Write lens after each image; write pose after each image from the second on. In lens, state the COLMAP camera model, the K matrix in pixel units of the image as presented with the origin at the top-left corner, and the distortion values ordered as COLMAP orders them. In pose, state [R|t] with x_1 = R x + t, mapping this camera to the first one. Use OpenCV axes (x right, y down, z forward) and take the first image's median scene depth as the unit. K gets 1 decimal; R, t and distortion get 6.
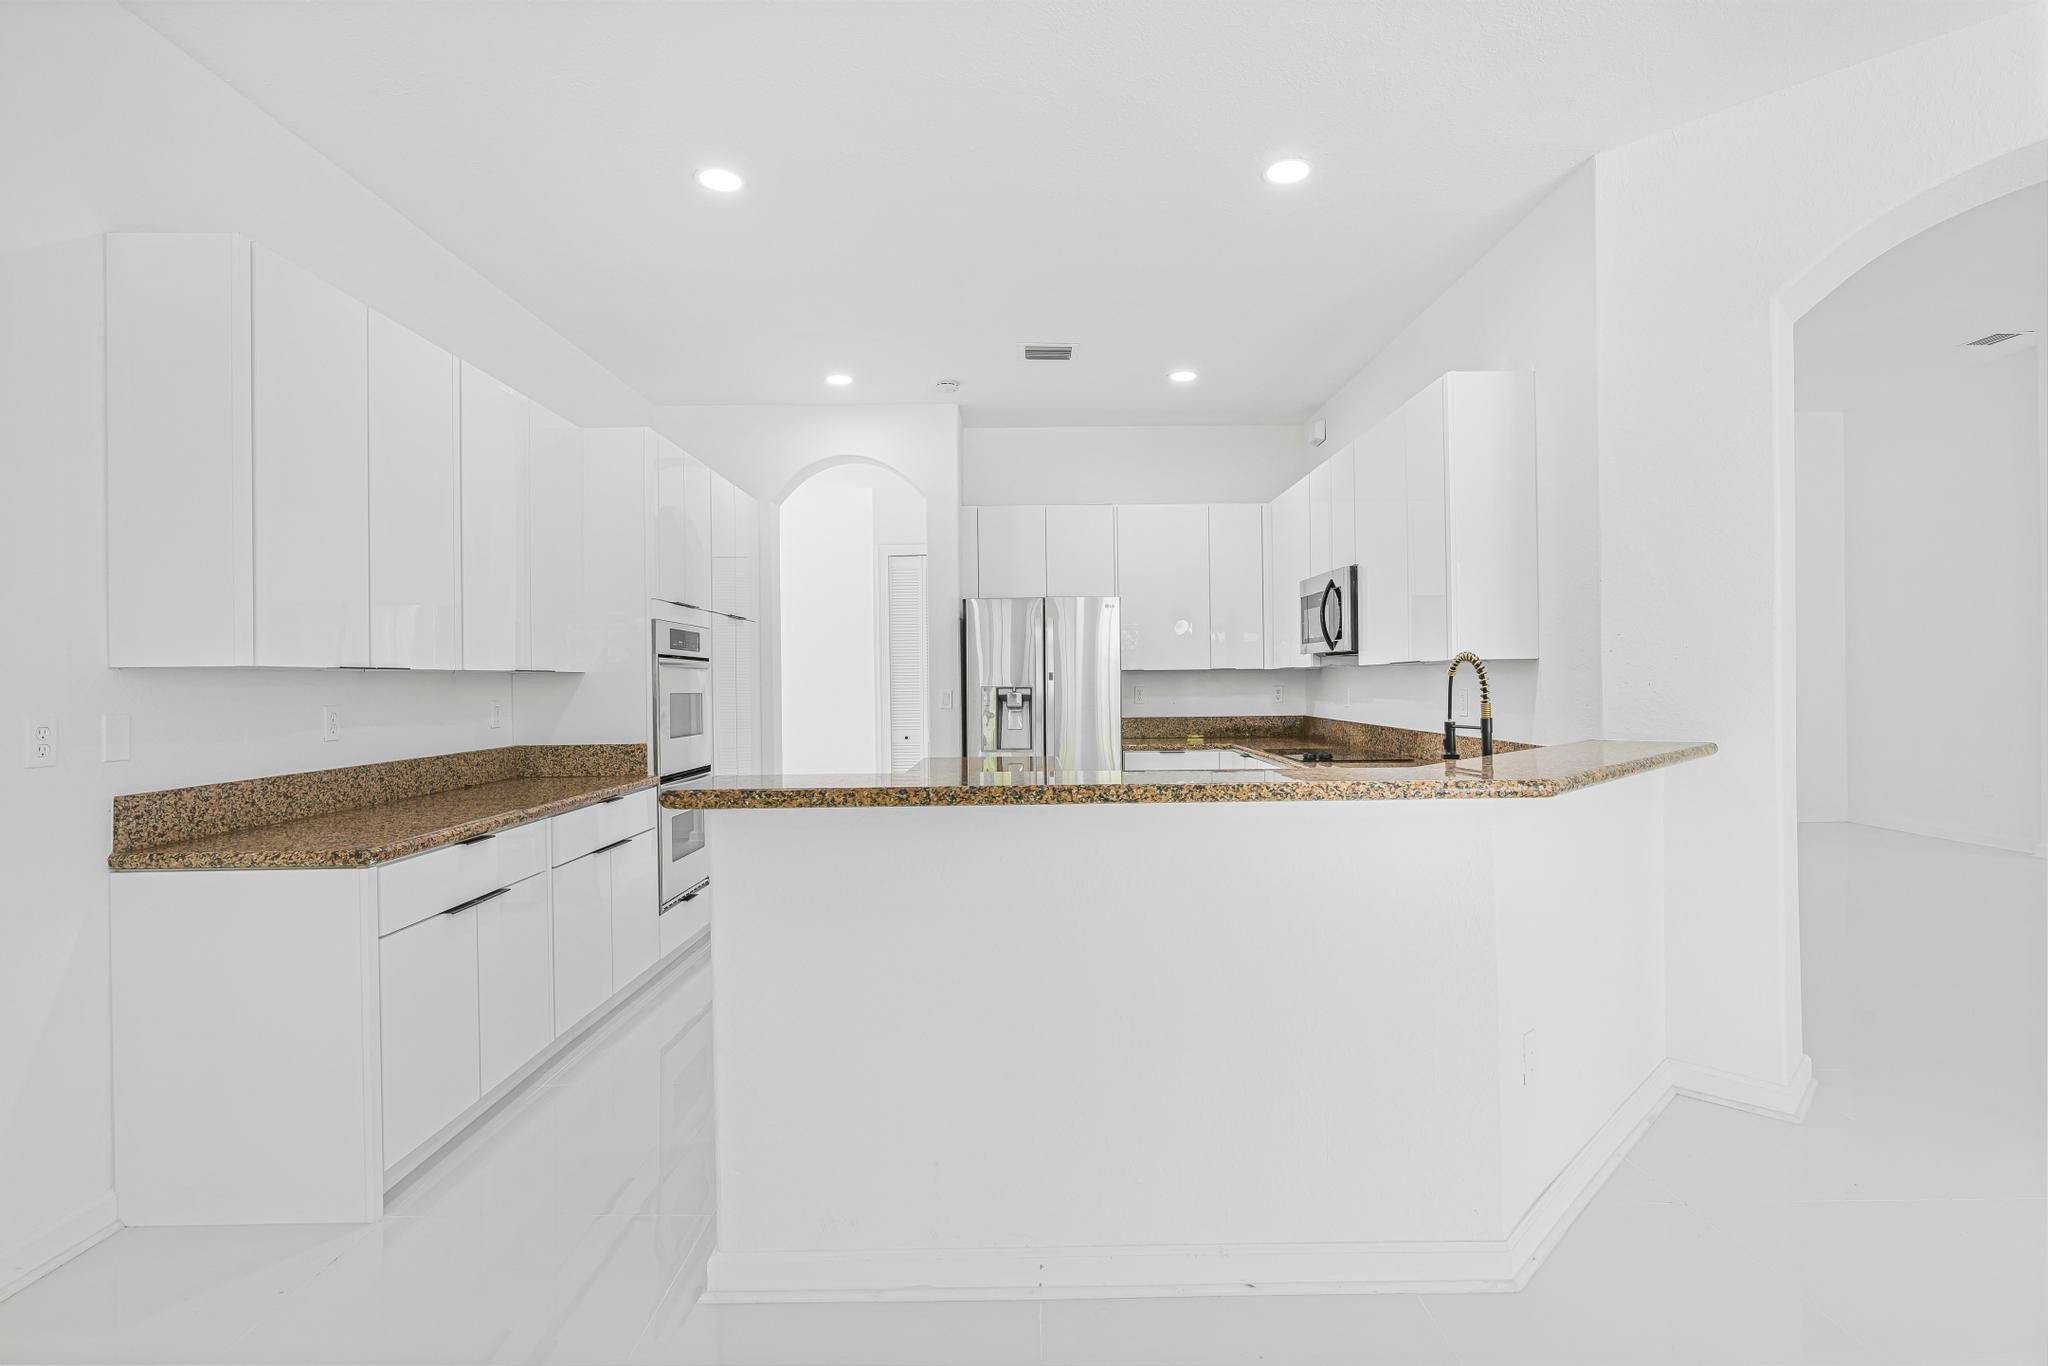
lens RADIAL K [[1008.9, 0, 1014.1], [0, 1008.9, 678.6], [0, 0, 1]] dist [-0.020013, -0.000261]
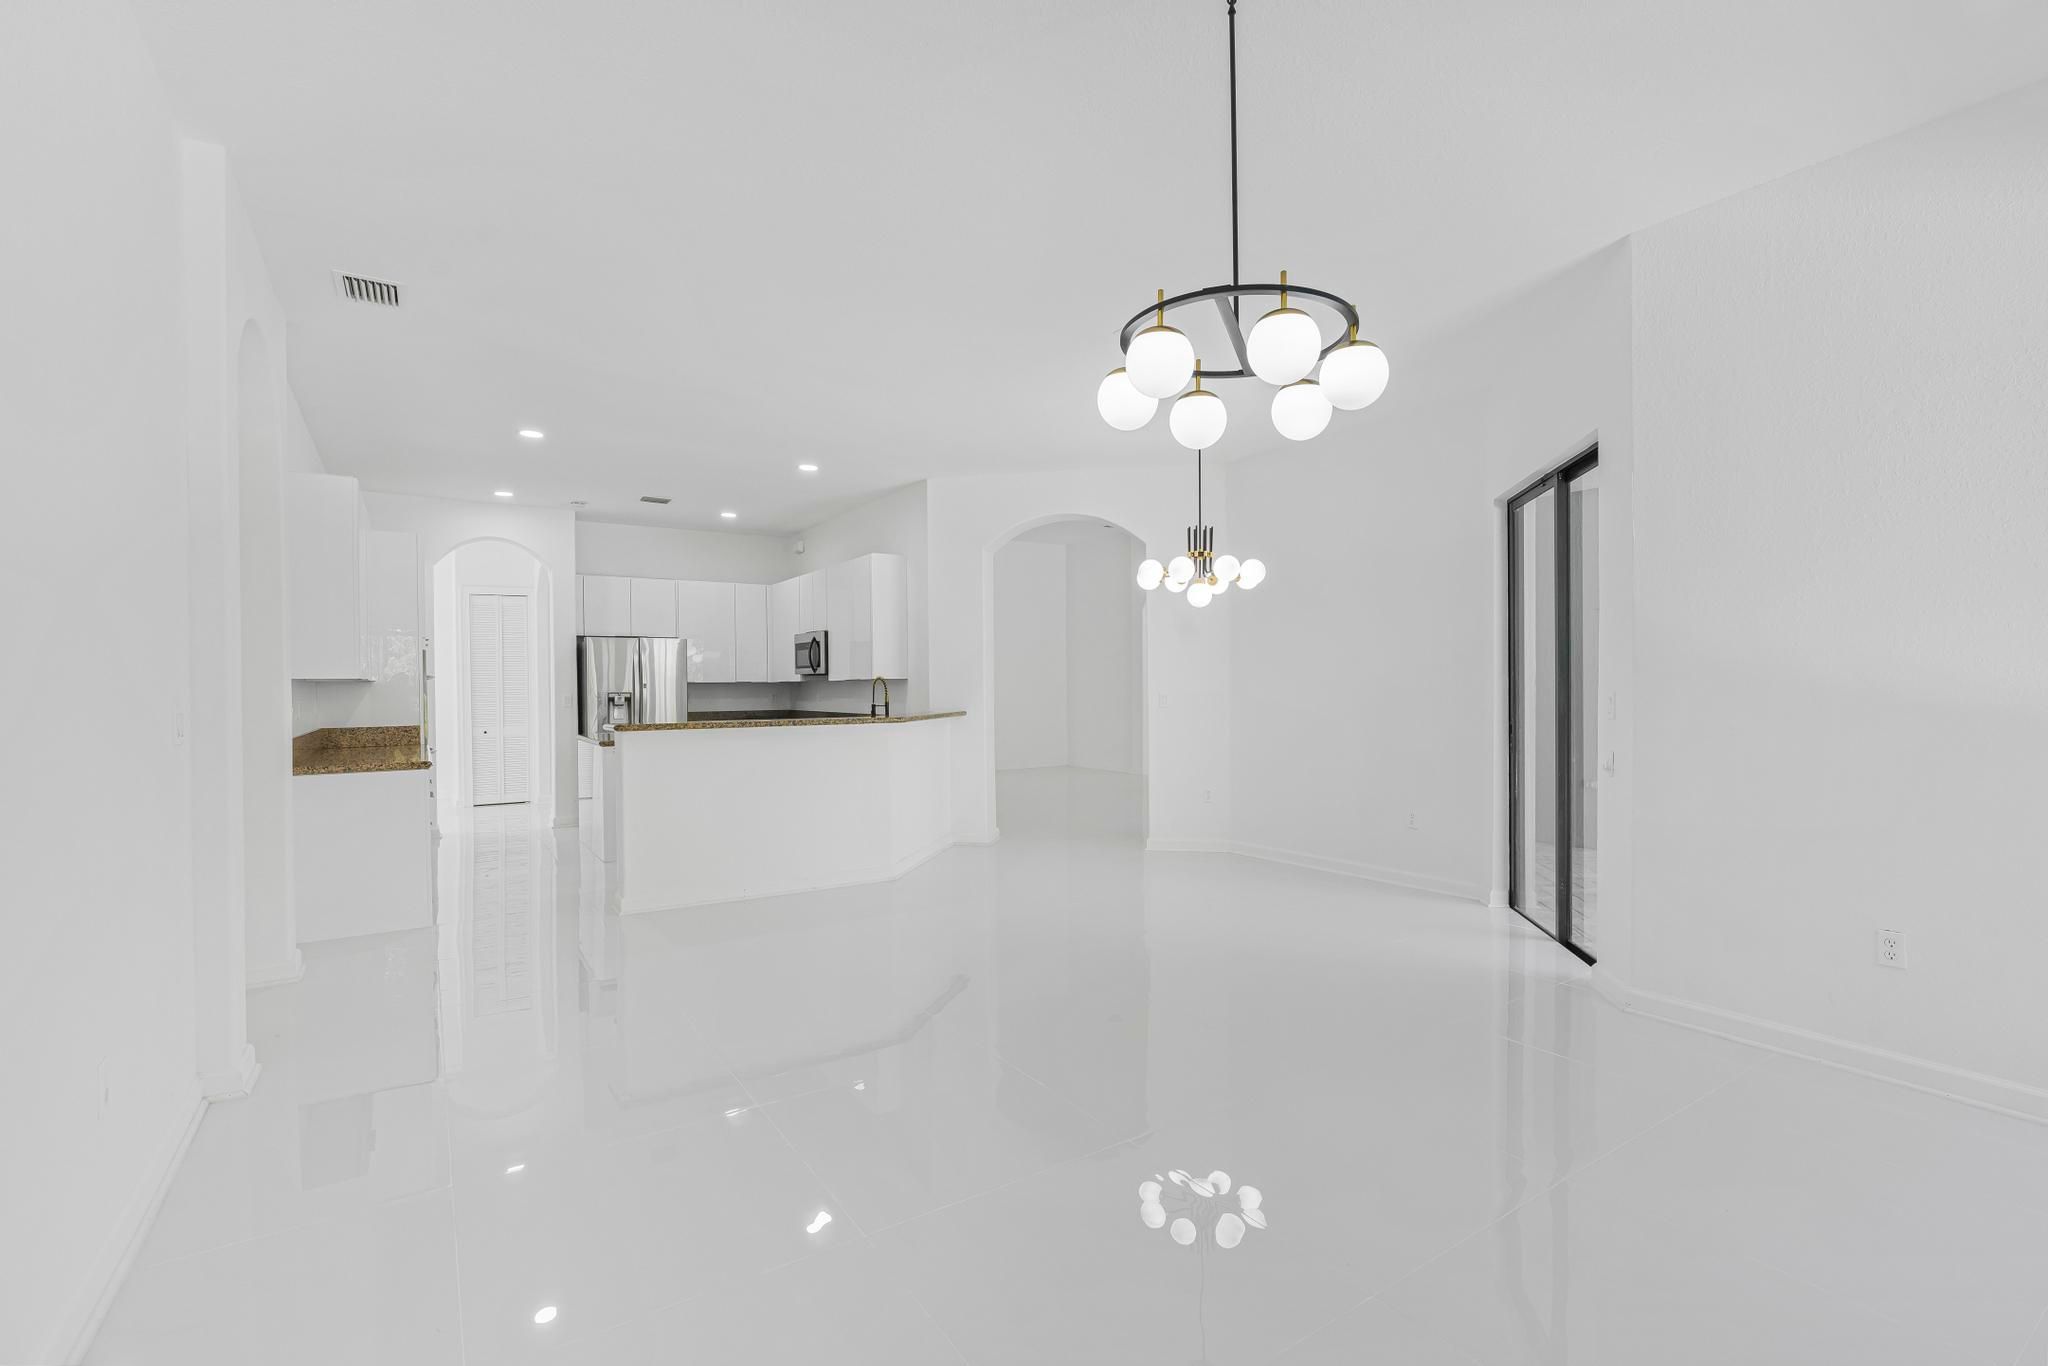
lens RADIAL K [[933.4, 0, 1025.0], [0, 933.4, 691.0], [0, 0, 1]] dist [-0.004643, 0.000249]
pose [[0.834870, 0.000870, 0.550447, -0.335507], [-0.000779, 1.000000, -0.000400, 0.007225], [-0.550447, -0.000095, 0.834870, -0.727579]]
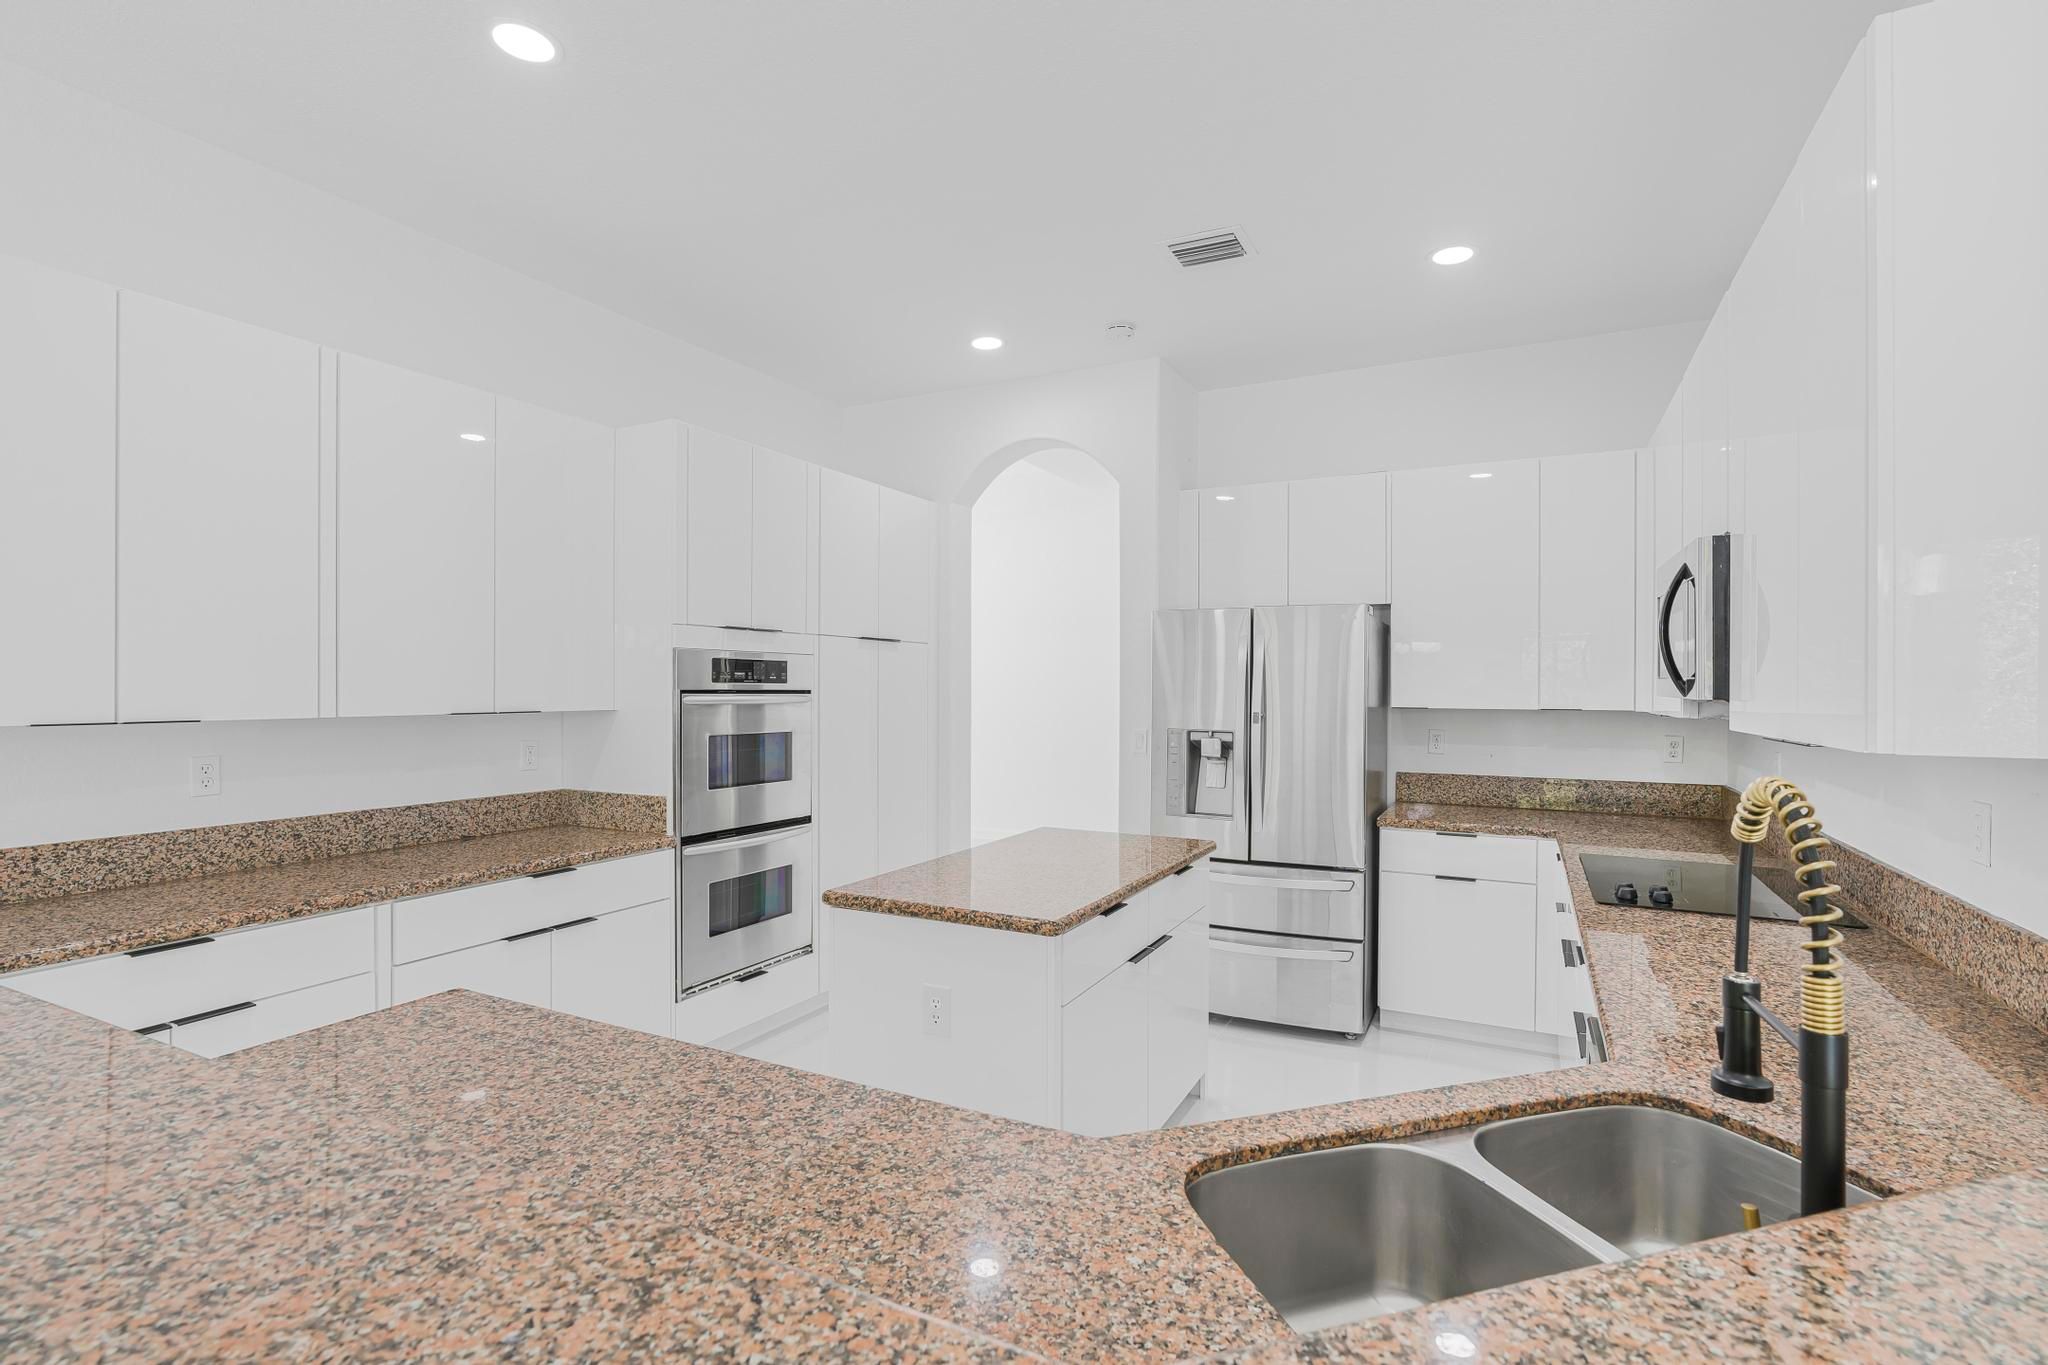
lens RADIAL K [[933.4, 0, 1017.4], [0, 933.4, 699.0], [0, 0, 1]] dist [-0.004643, 0.000249]
pose [[0.884521, 0.020223, -0.466061, 0.230547], [-0.011261, 0.999694, 0.022006, -0.033775], [0.466364, -0.014217, 0.884479, 0.395895]]
